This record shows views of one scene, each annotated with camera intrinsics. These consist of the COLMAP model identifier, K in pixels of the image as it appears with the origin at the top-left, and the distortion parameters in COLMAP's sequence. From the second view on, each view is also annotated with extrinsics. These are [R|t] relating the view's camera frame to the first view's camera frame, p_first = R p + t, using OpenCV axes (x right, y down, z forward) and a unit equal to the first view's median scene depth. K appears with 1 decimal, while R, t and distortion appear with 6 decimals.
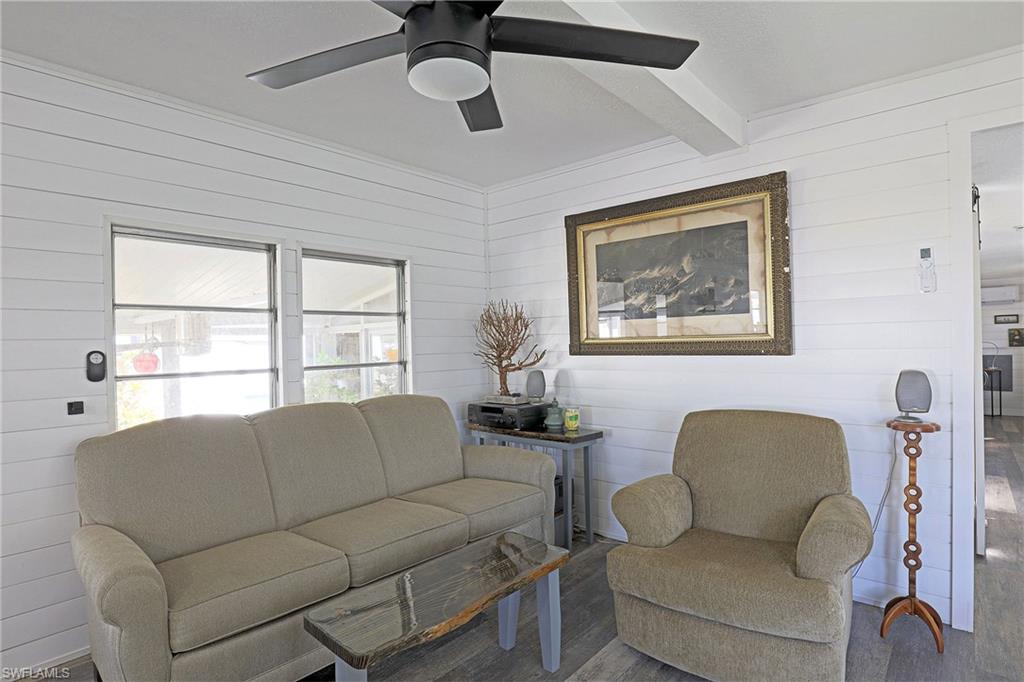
lens RADIAL K [[521.4, 0, 493.4], [0, 521.4, 341.5], [0, 0, 1]] dist [-0.004129, -0.001378]
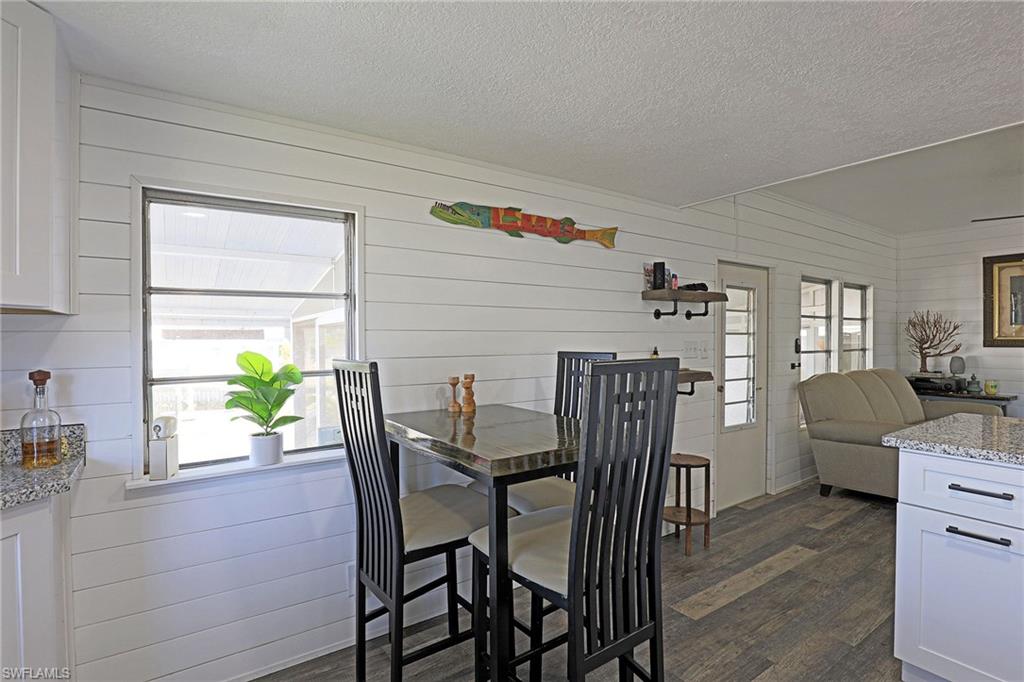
lens RADIAL K [[478.6, 0, 537.5], [0, 478.6, 342.7], [0, 0, 1]] dist [-0.026481, 0.001122]
pose [[0.977909, 0.020216, -0.208054, -0.931173], [-0.017466, 0.999734, 0.015047, 0.016953], [0.208302, -0.011081, 0.978002, -0.684736]]
